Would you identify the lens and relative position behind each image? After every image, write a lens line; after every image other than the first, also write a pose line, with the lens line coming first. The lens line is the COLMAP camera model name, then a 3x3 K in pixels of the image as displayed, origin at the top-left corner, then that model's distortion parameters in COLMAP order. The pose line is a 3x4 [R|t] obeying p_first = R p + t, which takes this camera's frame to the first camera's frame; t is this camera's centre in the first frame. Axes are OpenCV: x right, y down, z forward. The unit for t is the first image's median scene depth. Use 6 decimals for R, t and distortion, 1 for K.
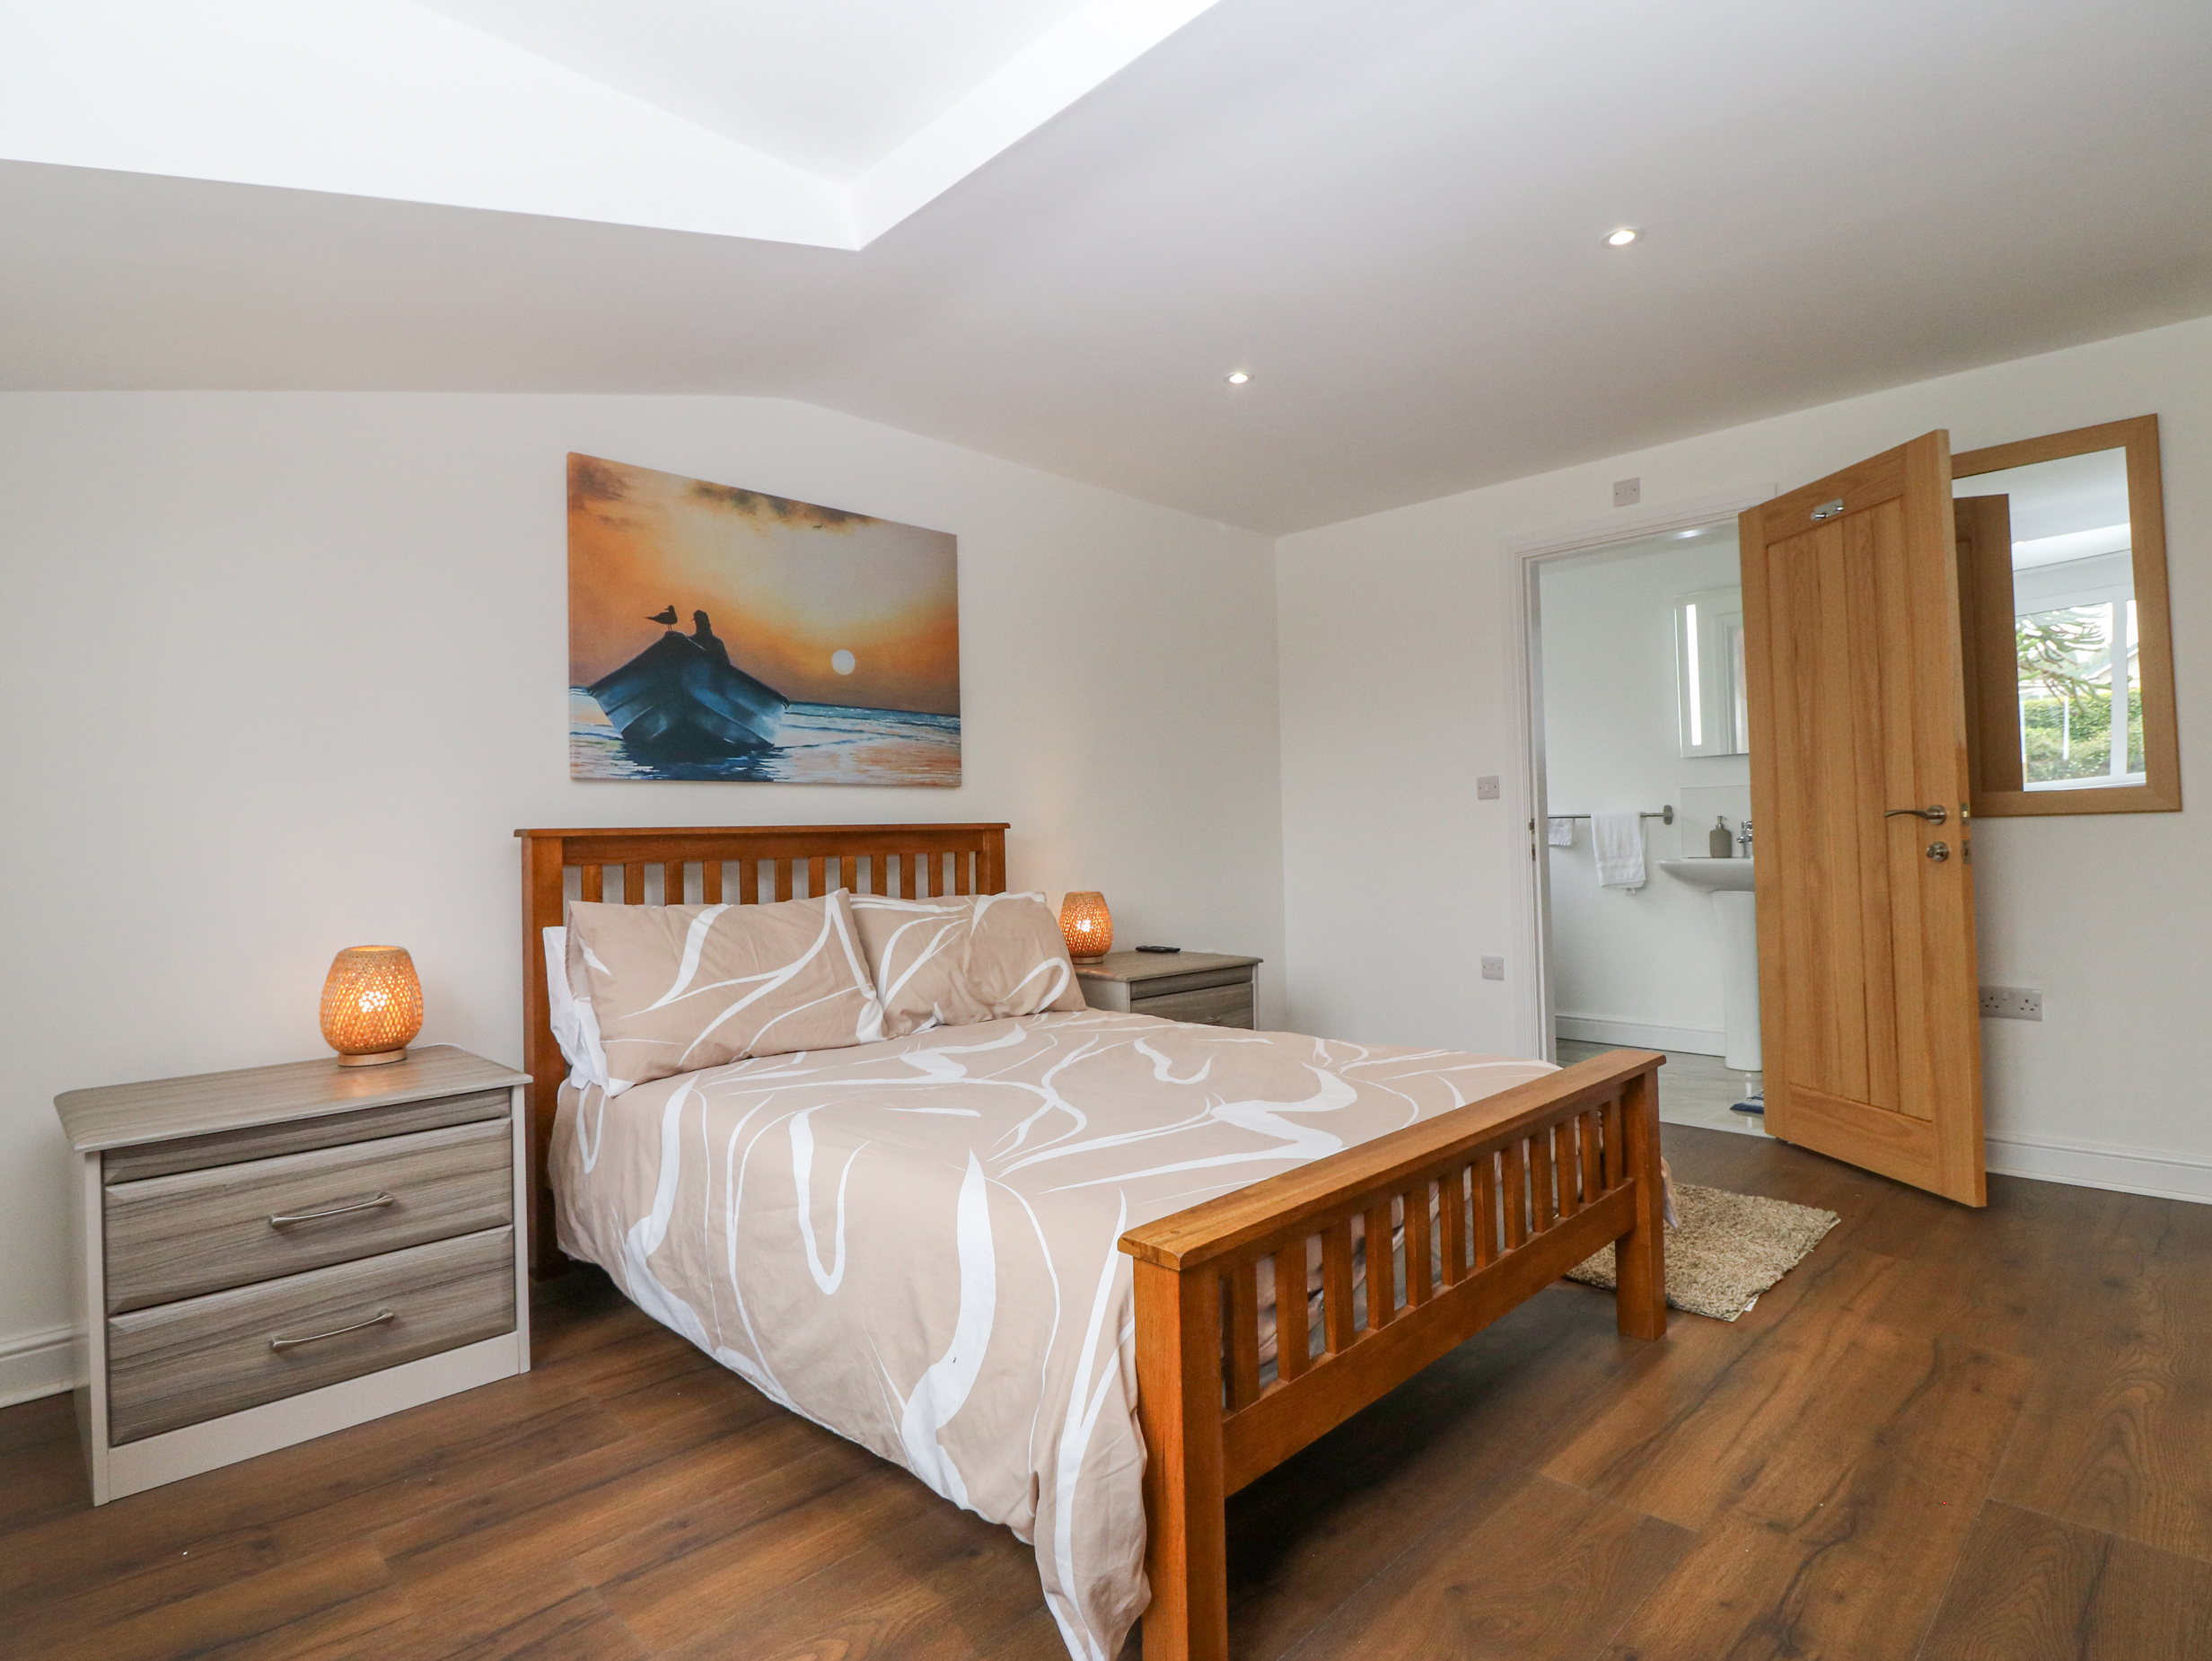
lens RADIAL K [[1175.1, 0, 1024.7], [0, 1175.1, 816.6], [0, 0, 1]] dist [-0.003540, -0.010832]
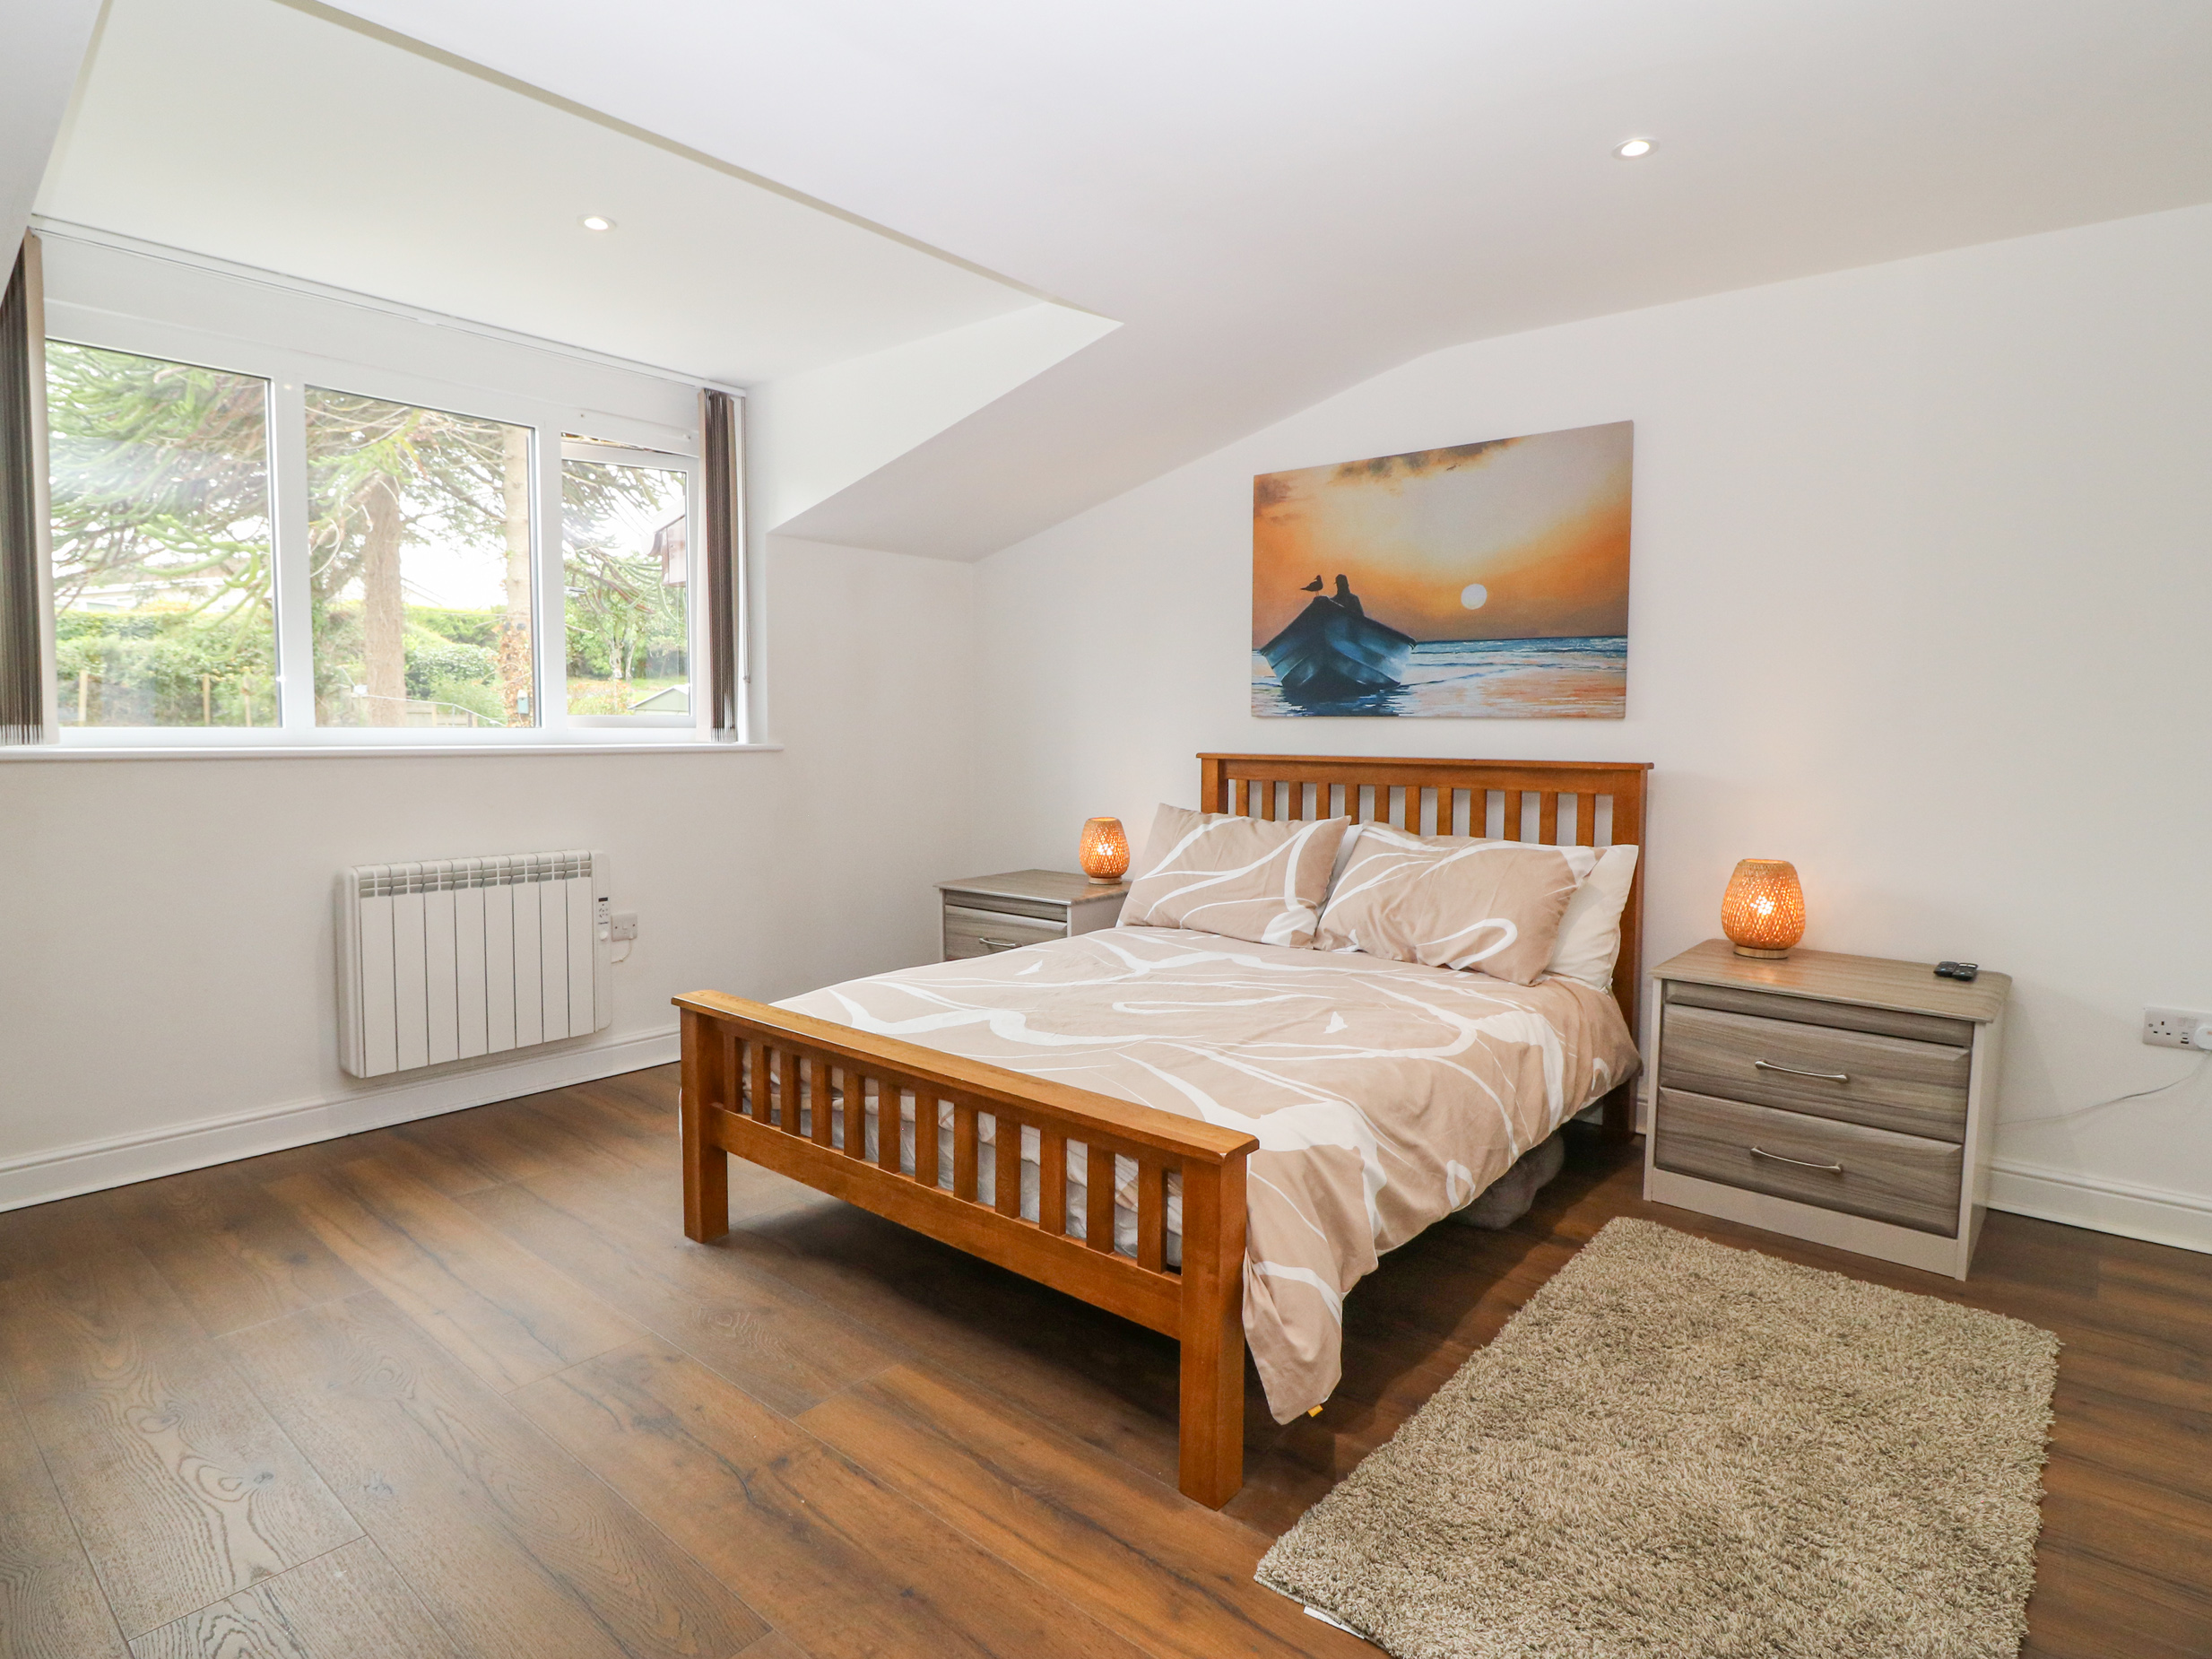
lens RADIAL K [[1175.1, 0, 1101.0], [0, 1175.1, 786.0], [0, 0, 1]] dist [-0.003540, -0.010832]
pose [[0.109036, 0.072141, -0.991417, 0.890924], [0.007670, 0.997272, 0.073411, -0.049513], [0.994008, -0.015609, 0.108186, 0.617977]]
